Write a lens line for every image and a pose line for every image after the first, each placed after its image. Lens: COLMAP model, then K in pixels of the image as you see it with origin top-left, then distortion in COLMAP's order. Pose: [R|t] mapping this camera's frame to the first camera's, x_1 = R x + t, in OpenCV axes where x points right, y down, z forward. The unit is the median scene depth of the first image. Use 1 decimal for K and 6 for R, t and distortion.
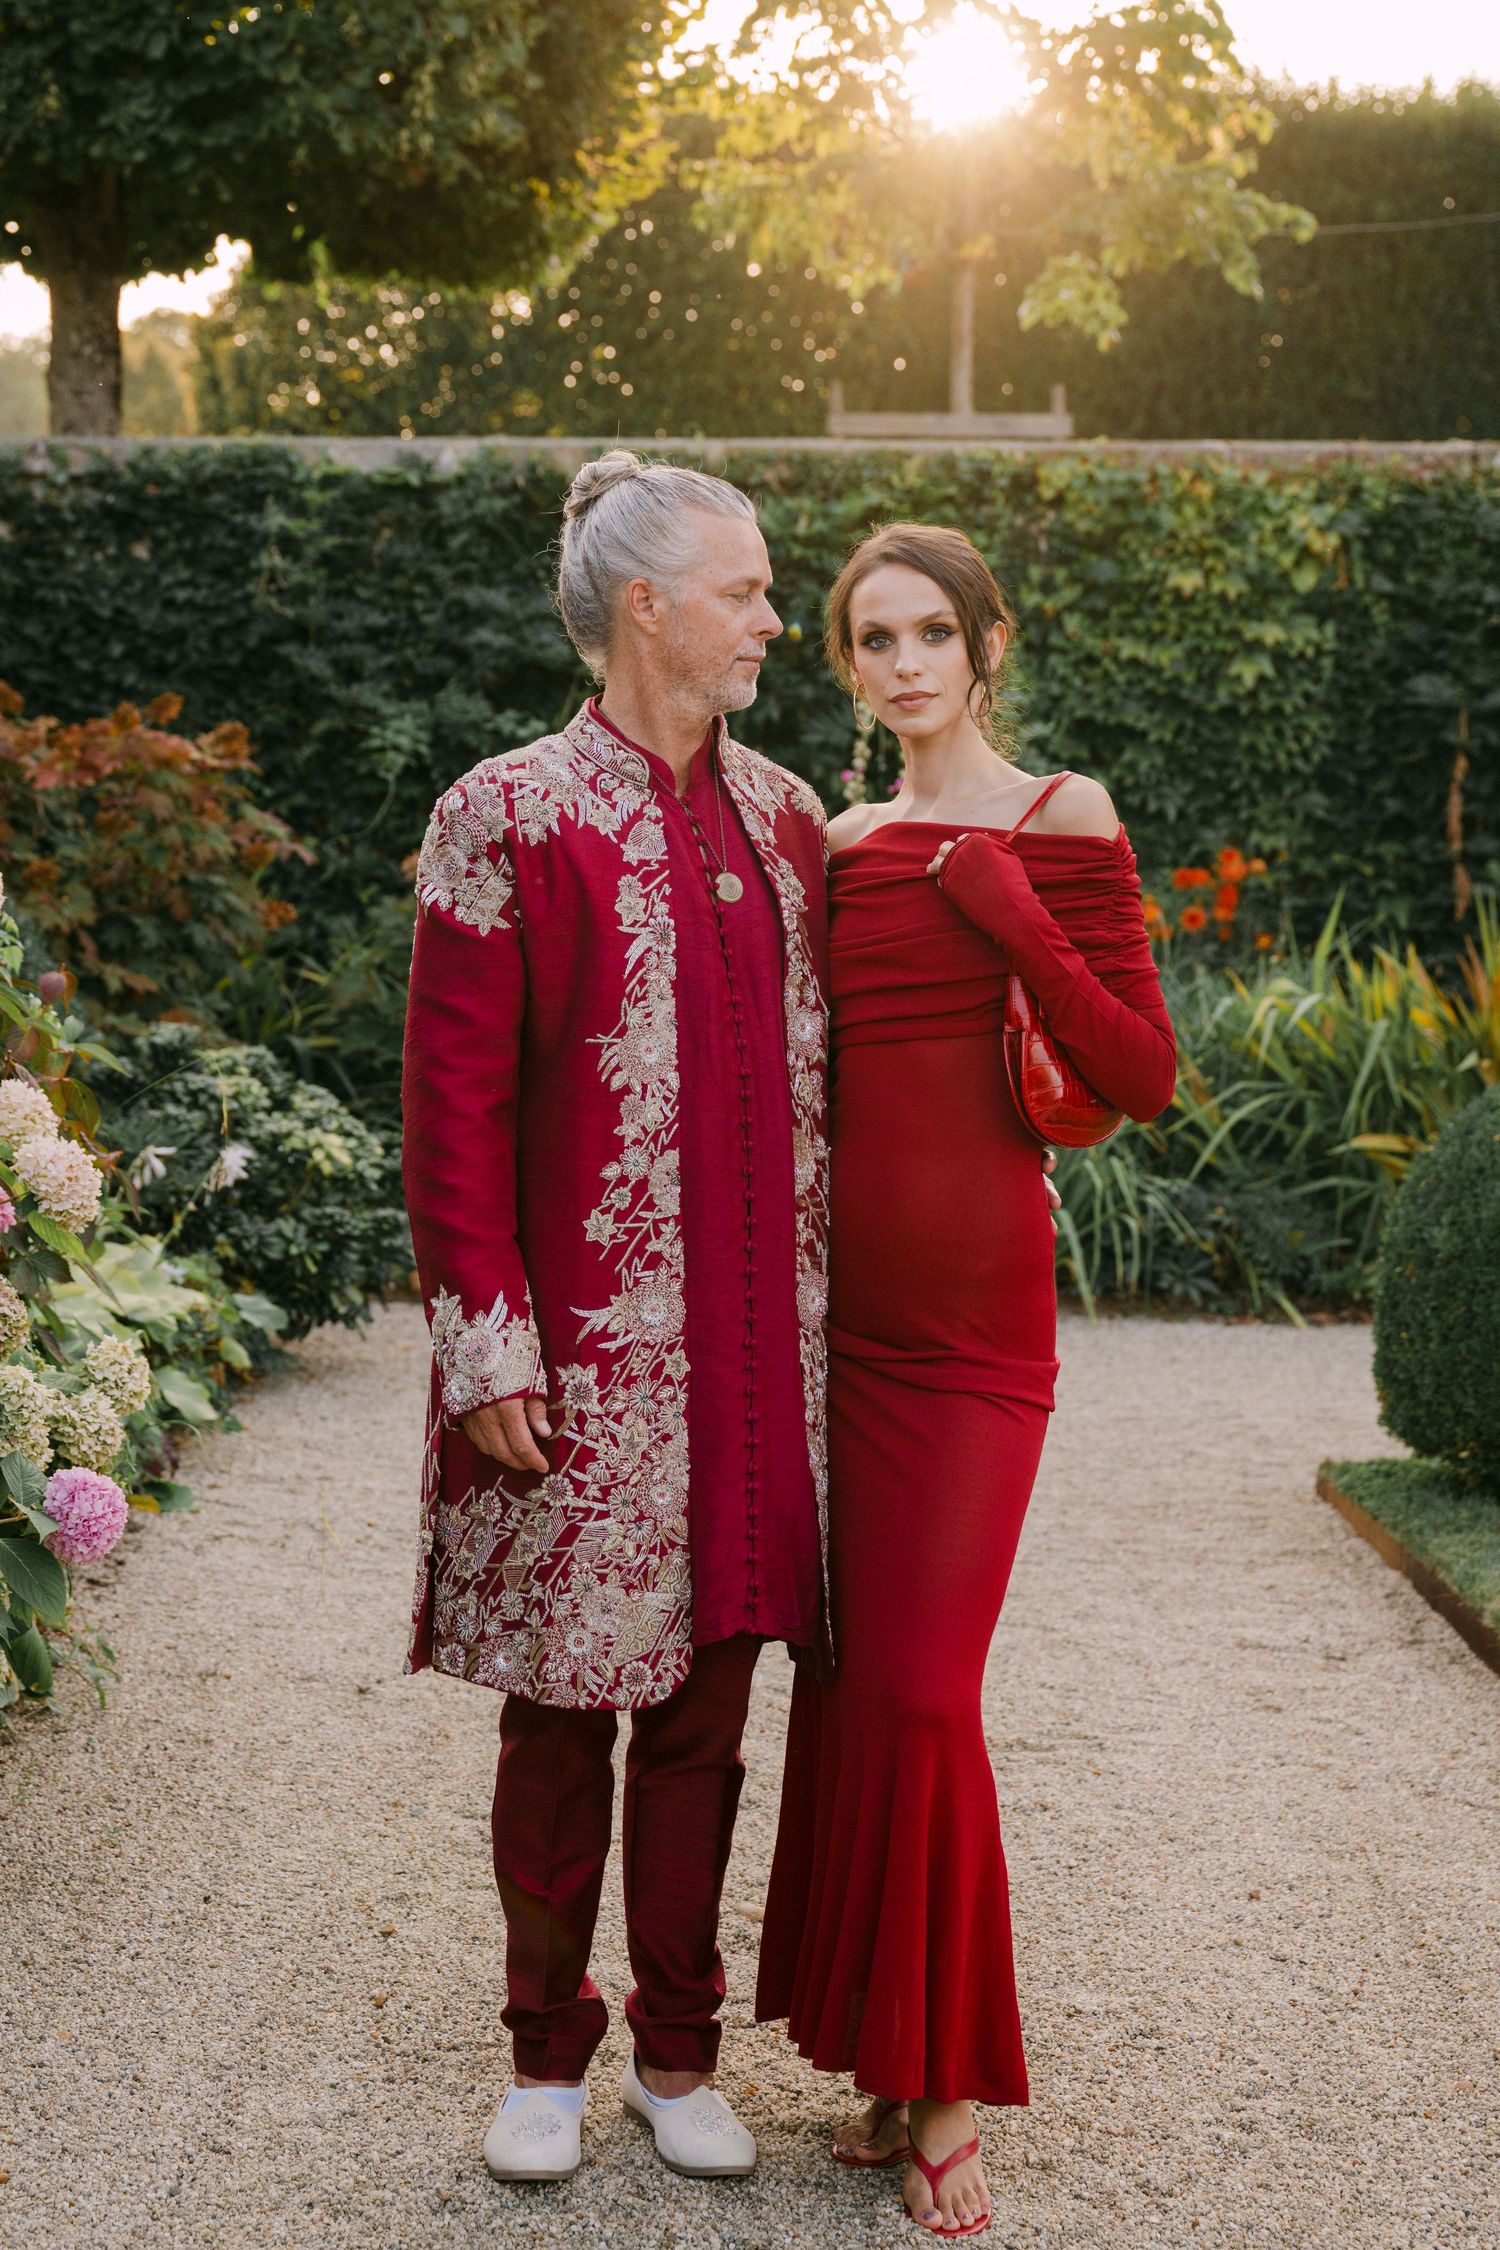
lens RADIAL K [[3890.7, 0, 669.2], [0, 3890.7, 1014.6], [0, 0, 1]] dist [0.001331, -0.030308]
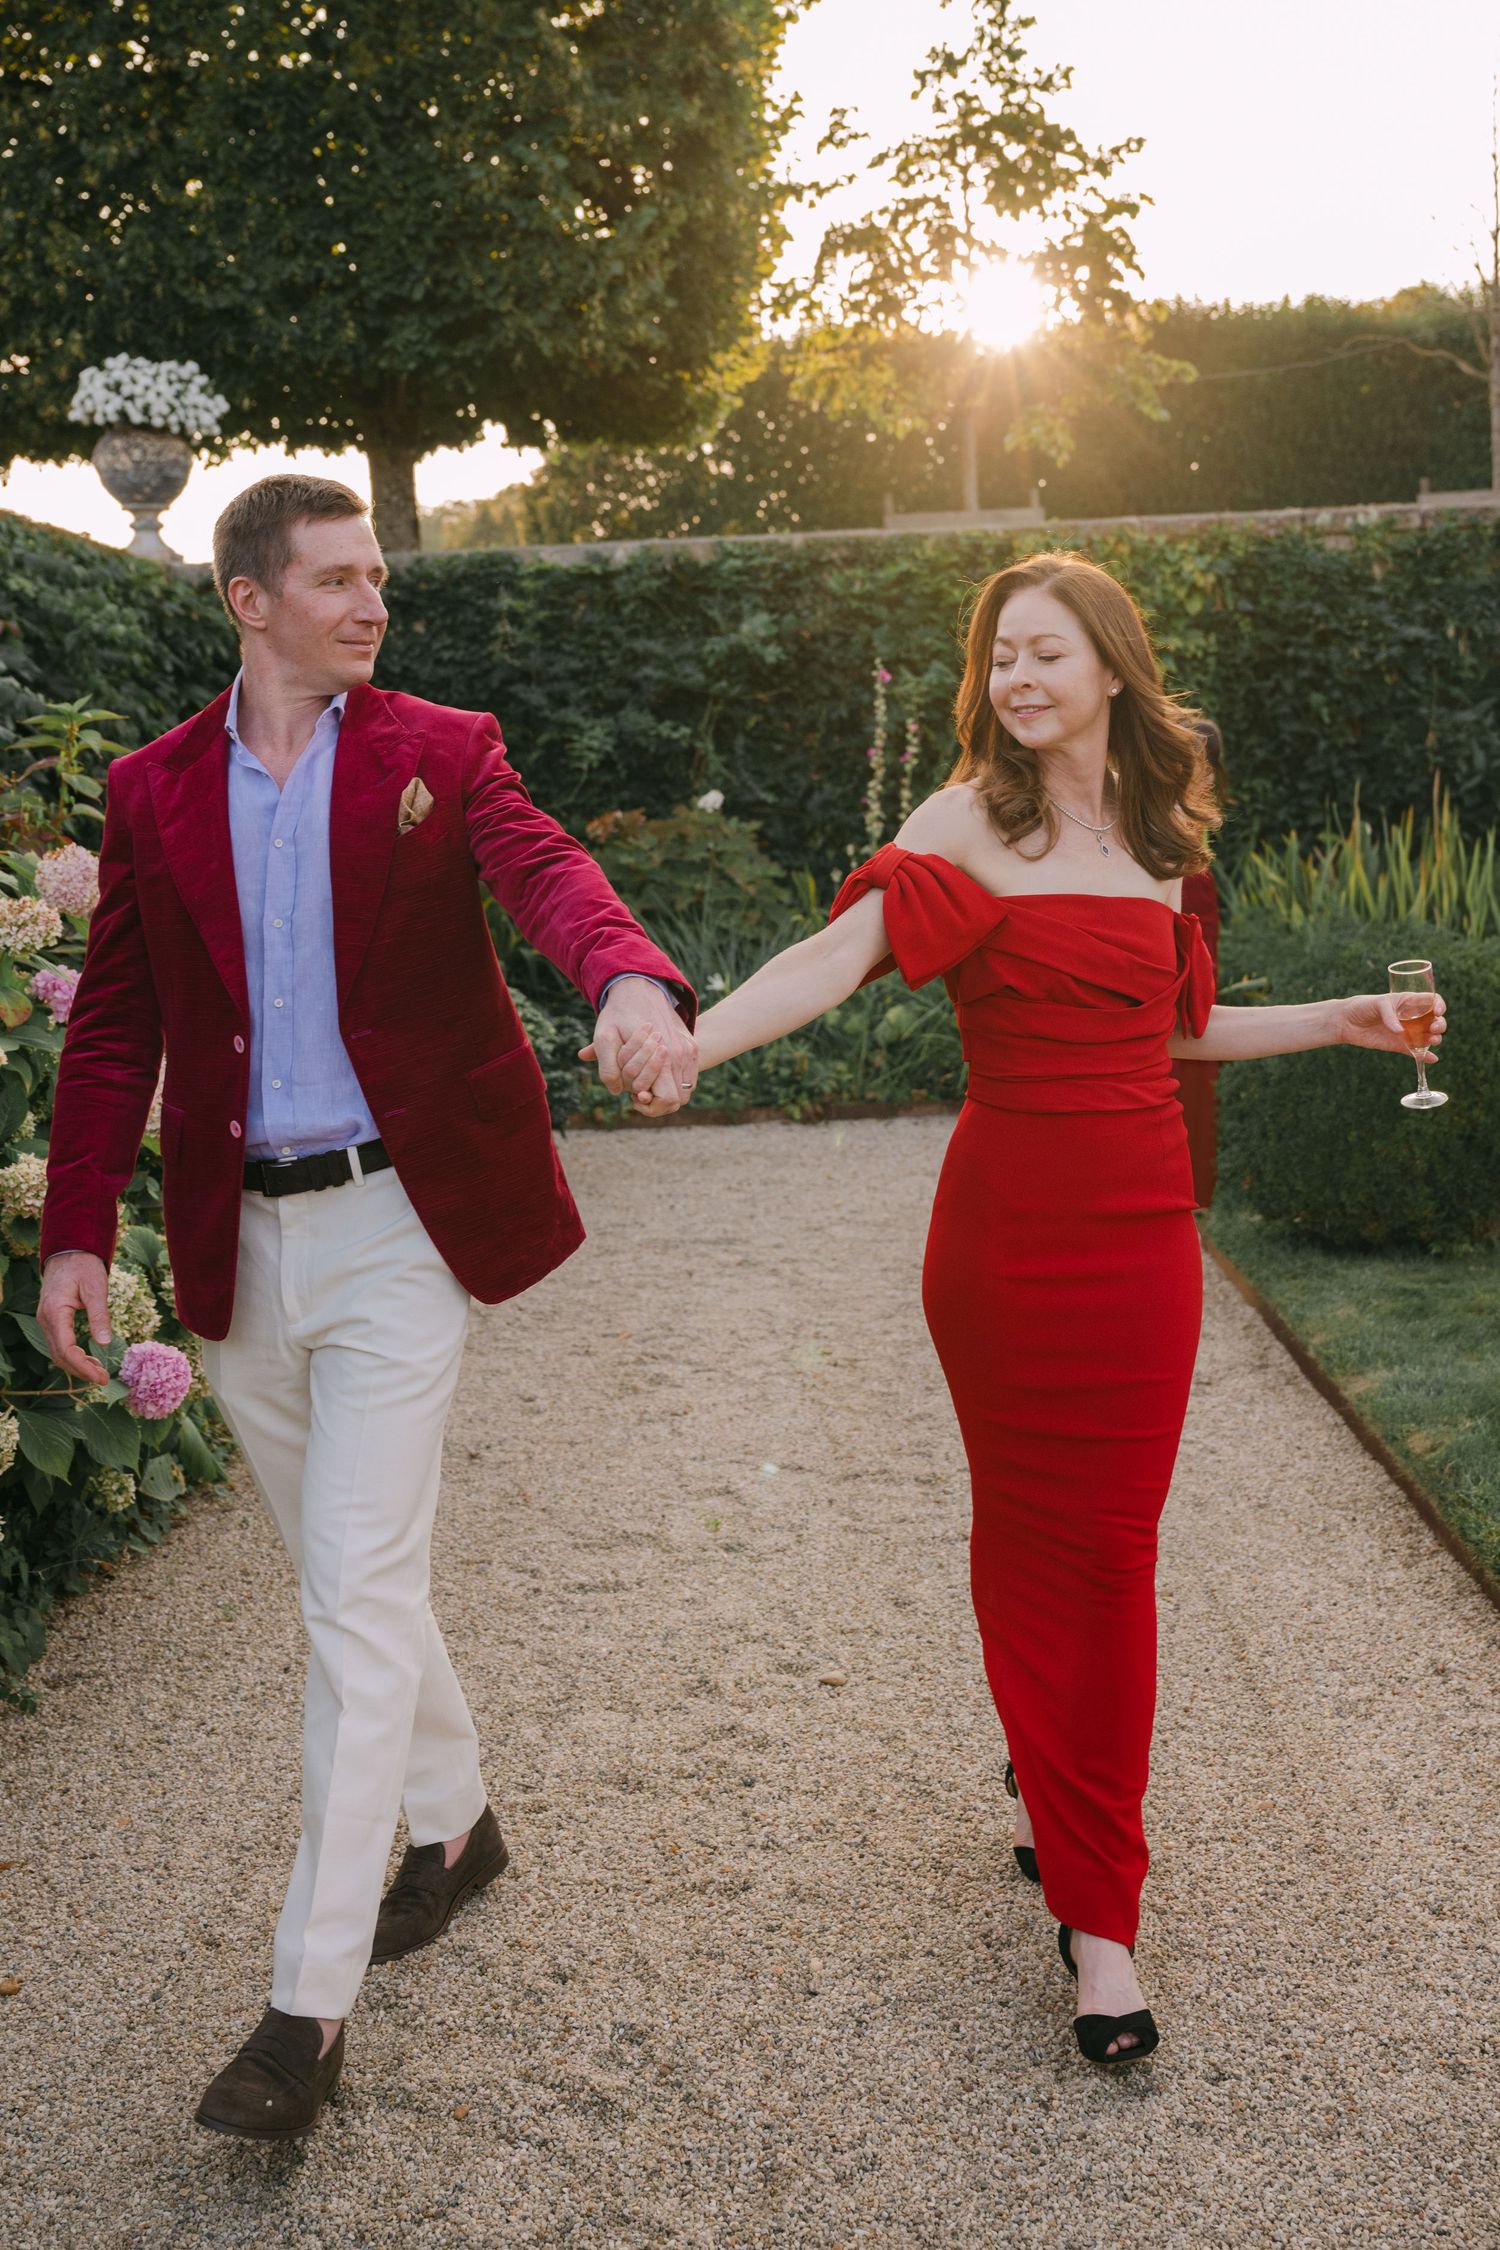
lens RADIAL K [[2392.8, 0, 874.1], [0, 2392.8, 950.2], [0, 0, 1]] dist [-0.016021, 0.001363]
pose [[0.998581, -0.052853, 0.006587, 0.027167], [0.052714, 0.998414, 0.019747, -0.004037], [-0.007620, -0.019372, 0.999783, 0.077195]]
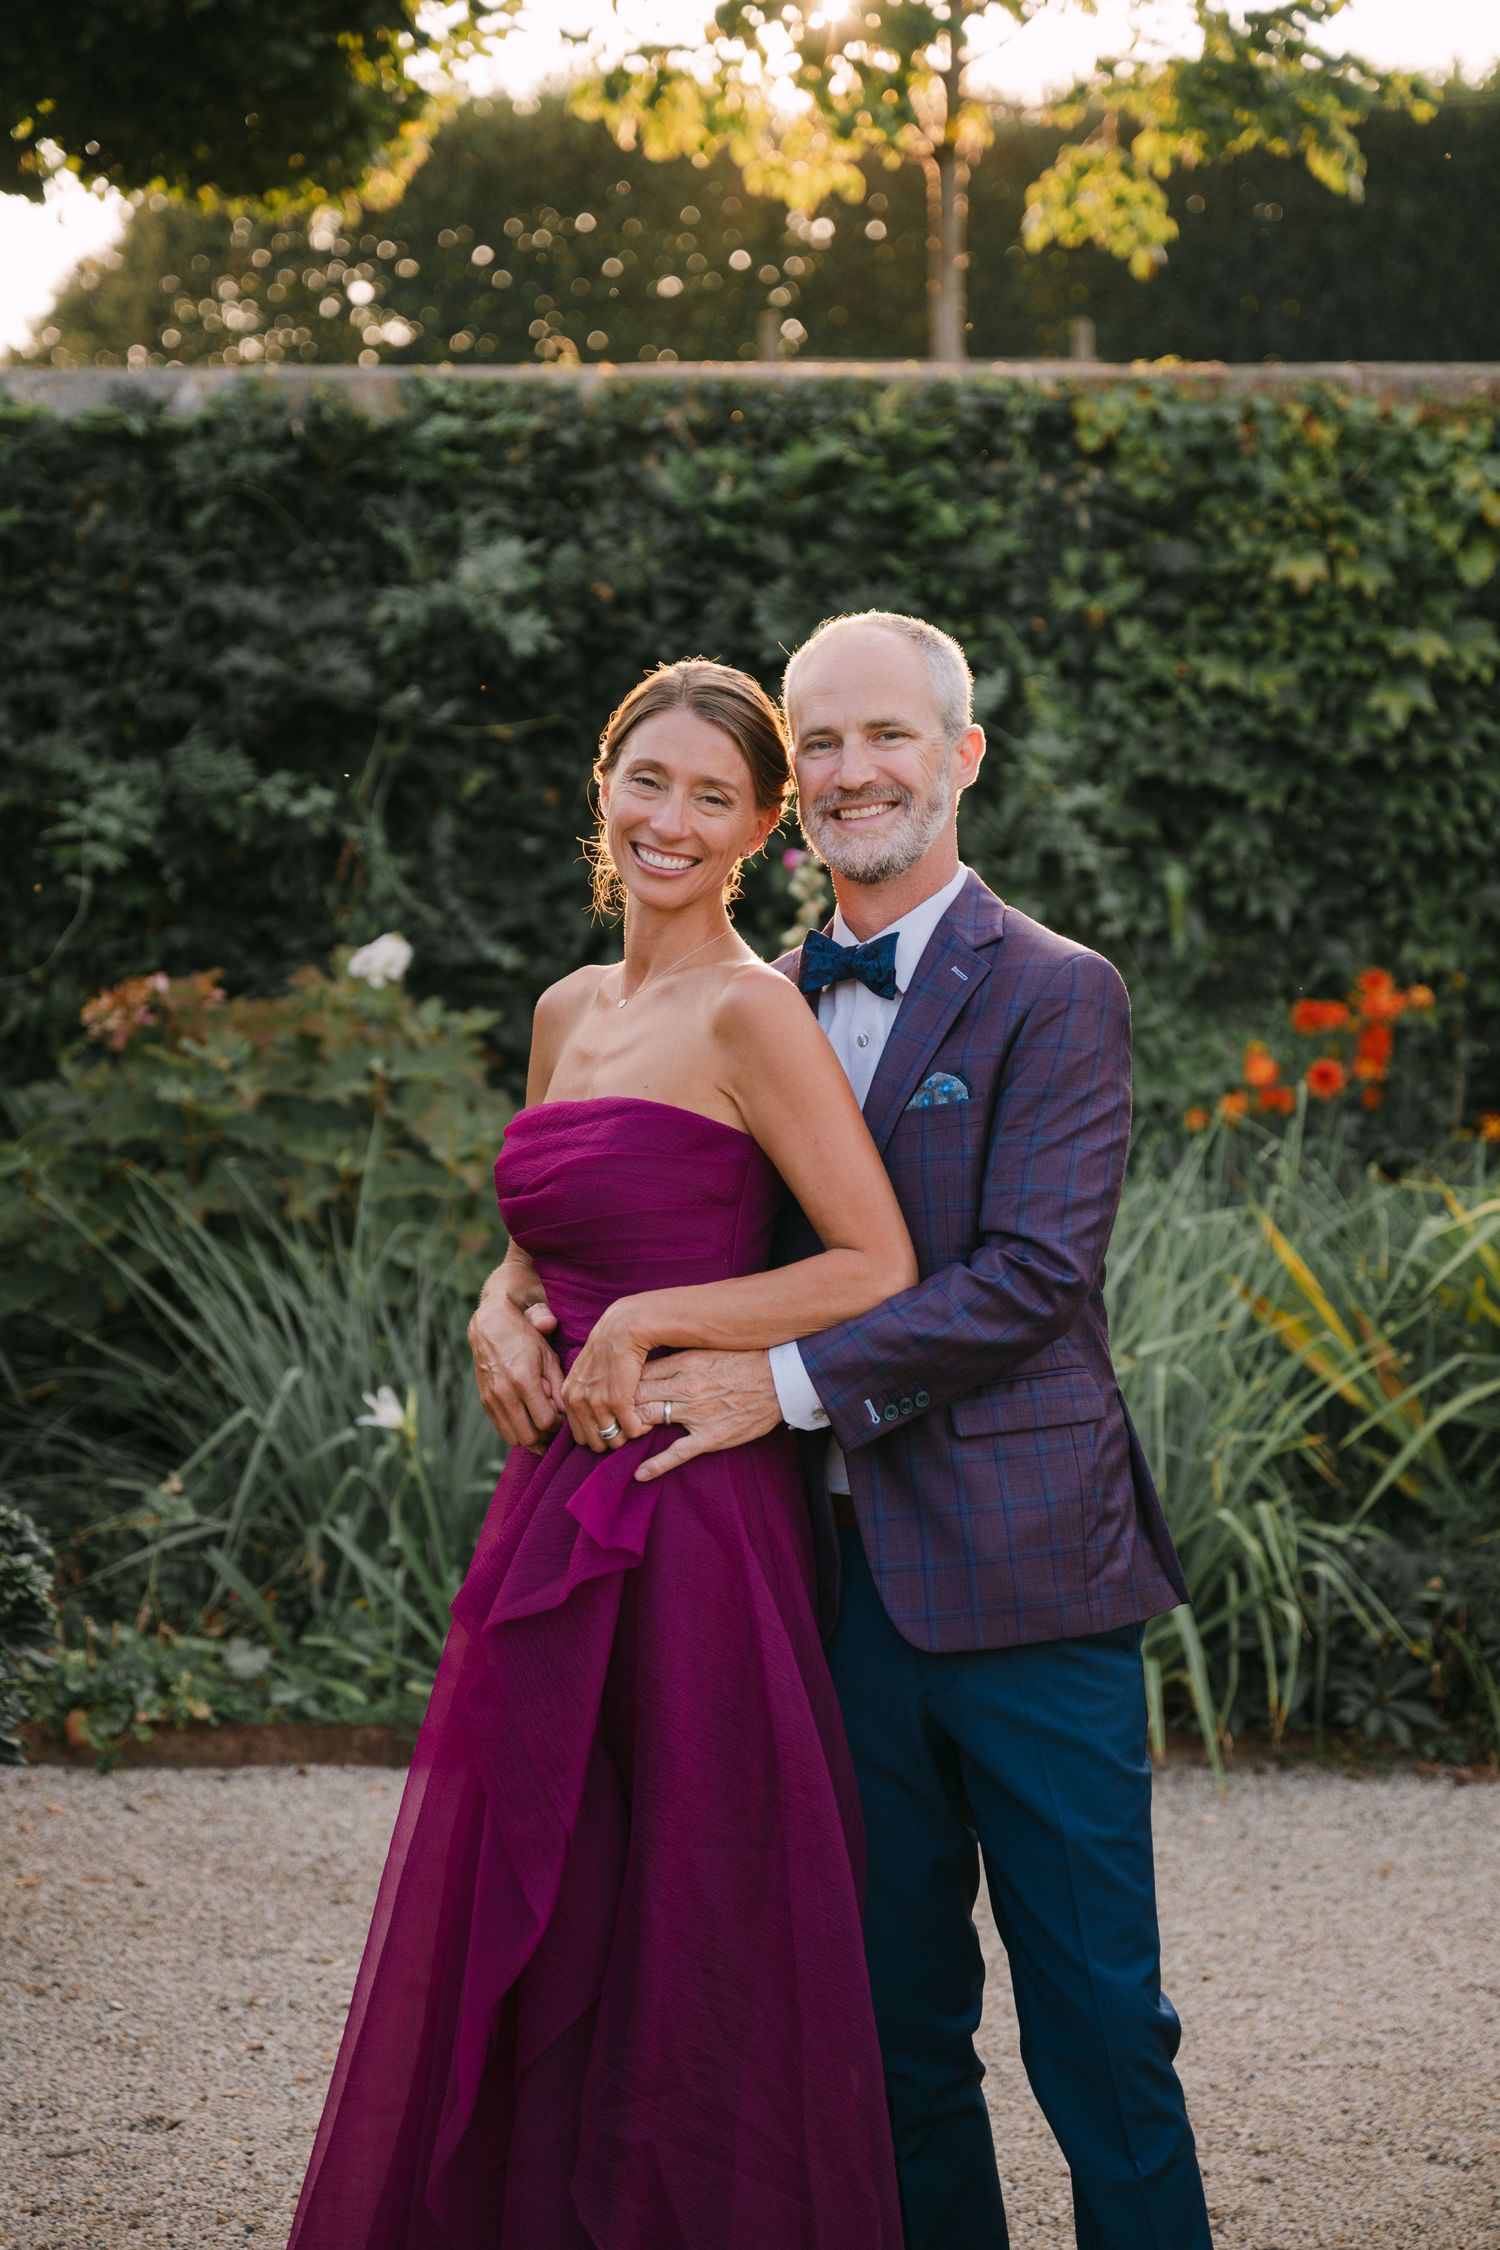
lens RADIAL K [[4363.3, 0, 756.7], [0, 4363.3, 1092.4], [0, 0, 1]] dist [0.018668, -0.288228]
pose [[0.999195, -0.012553, 0.038103, 0.010179], [0.013070, 0.999825, -0.013352, -0.013138], [-0.037928, 0.013839, 0.999185, 0.257769]]
